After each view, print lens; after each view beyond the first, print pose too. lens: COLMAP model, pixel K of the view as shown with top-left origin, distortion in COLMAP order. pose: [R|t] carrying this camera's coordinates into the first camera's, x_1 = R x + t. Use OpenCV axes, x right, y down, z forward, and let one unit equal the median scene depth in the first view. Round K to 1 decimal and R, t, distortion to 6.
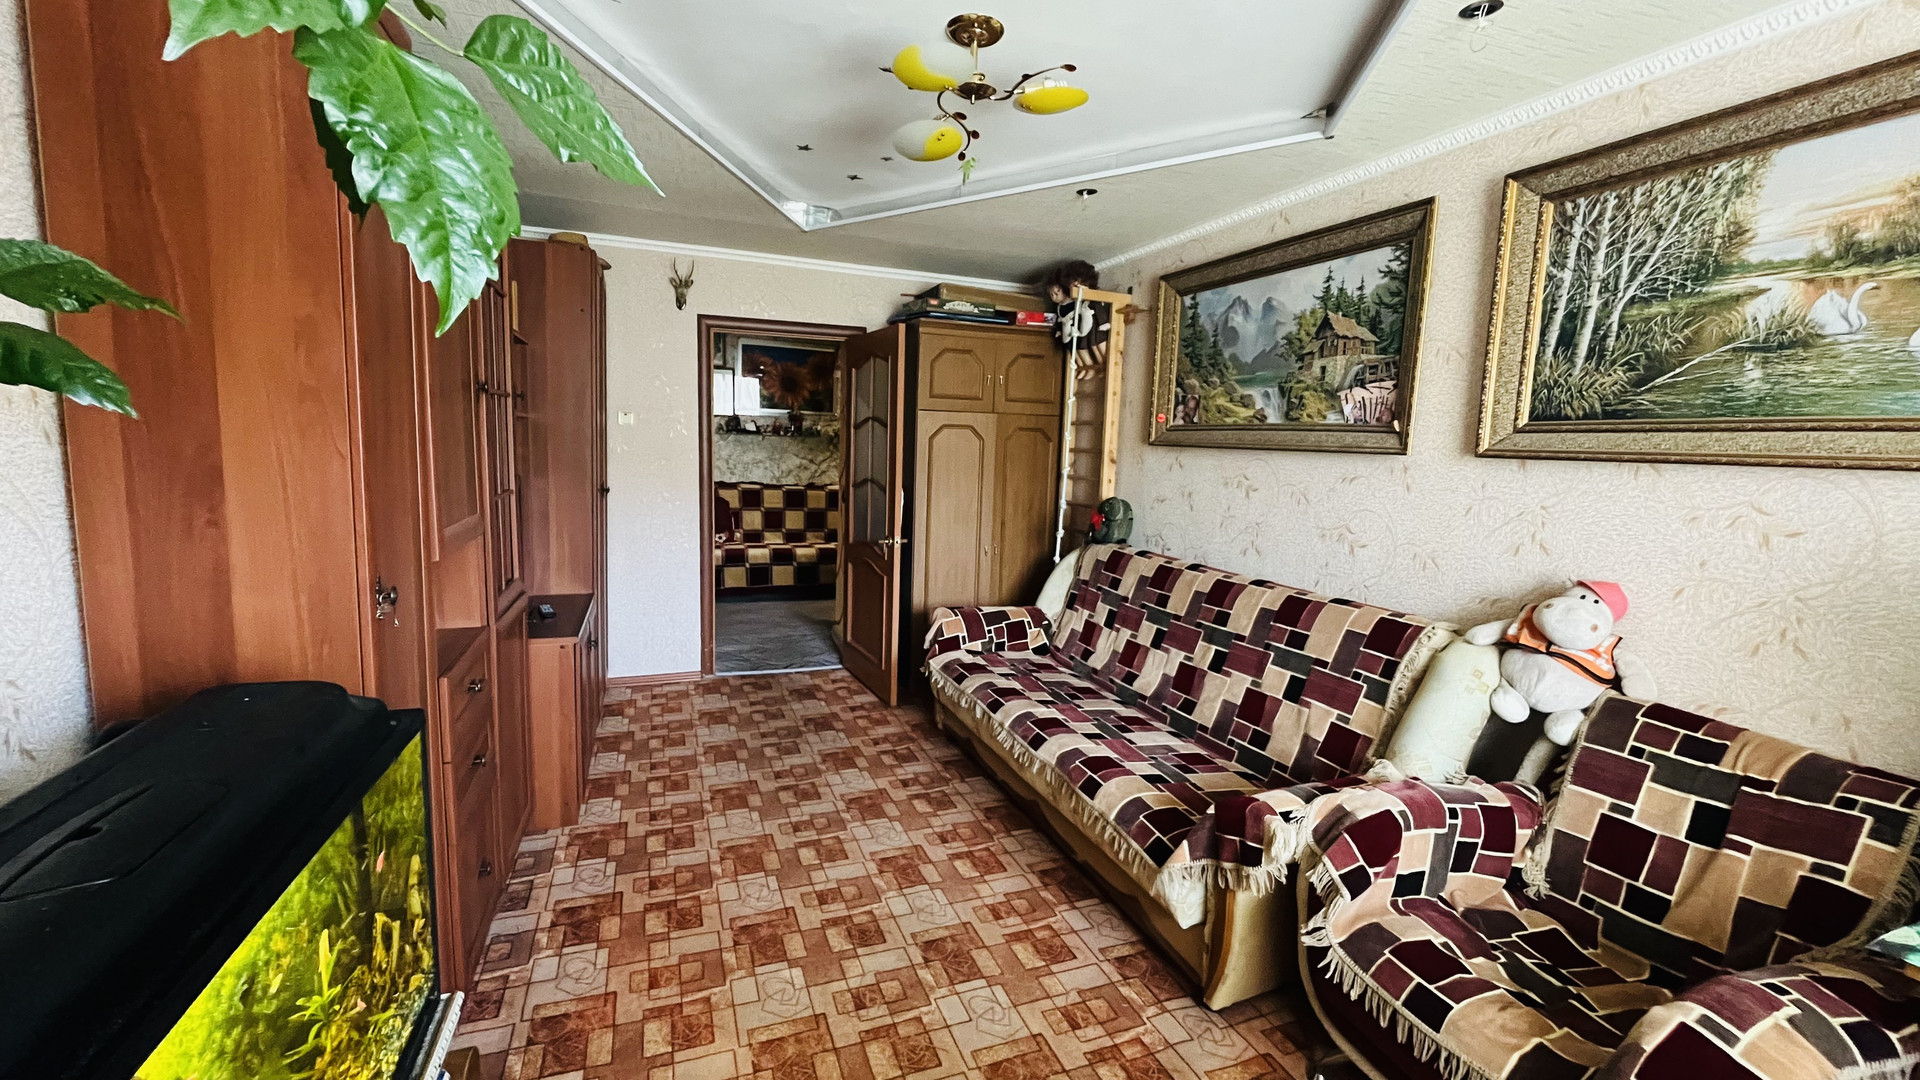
lens RADIAL K [[776.9, 0, 952.1], [0, 776.9, 529.5], [0, 0, 1]] dist [-0.004191, 0.000402]
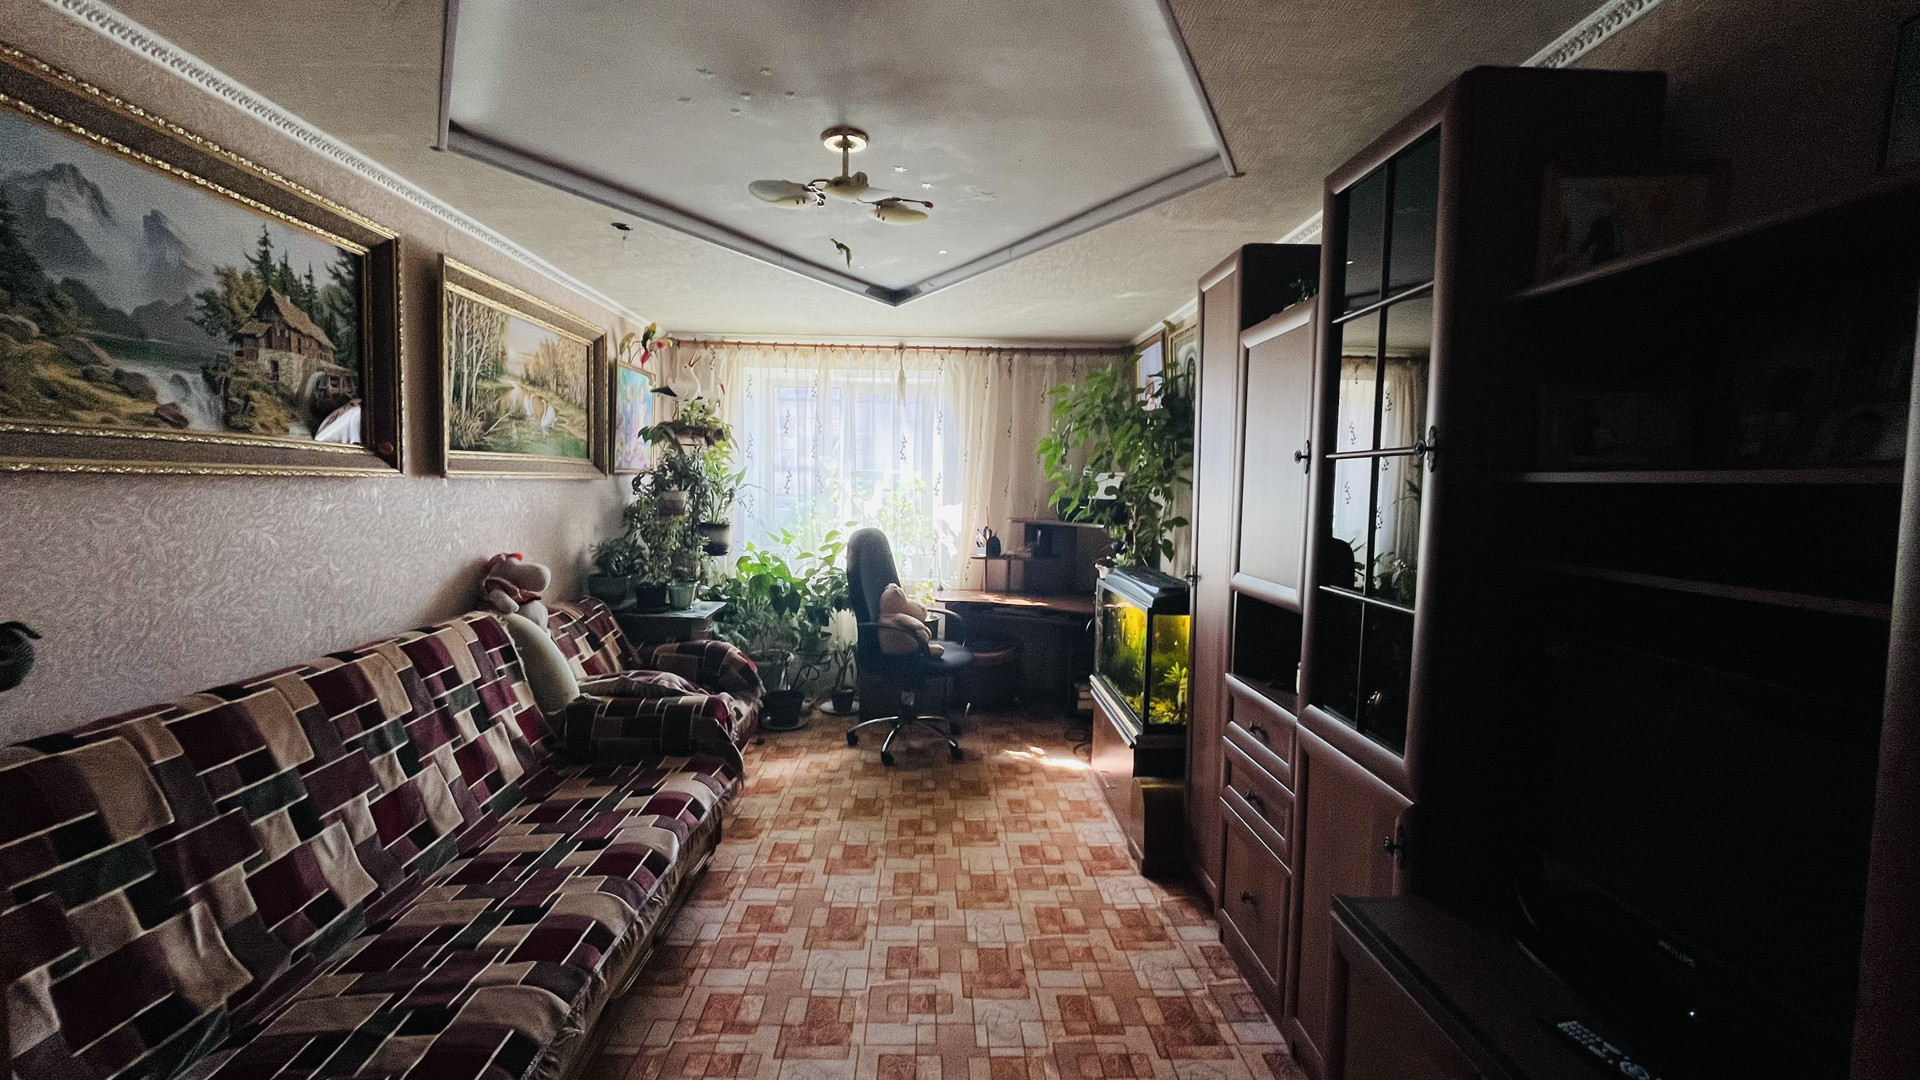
lens RADIAL K [[776.9, 0, 956.4], [0, 776.9, 534.8], [0, 0, 1]] dist [-0.004191, 0.000402]
pose [[-0.945569, -0.068049, 0.318227, -0.395339], [-0.008550, 0.982749, 0.184744, -0.194083], [-0.325309, 0.171968, -0.929839, 1.545135]]
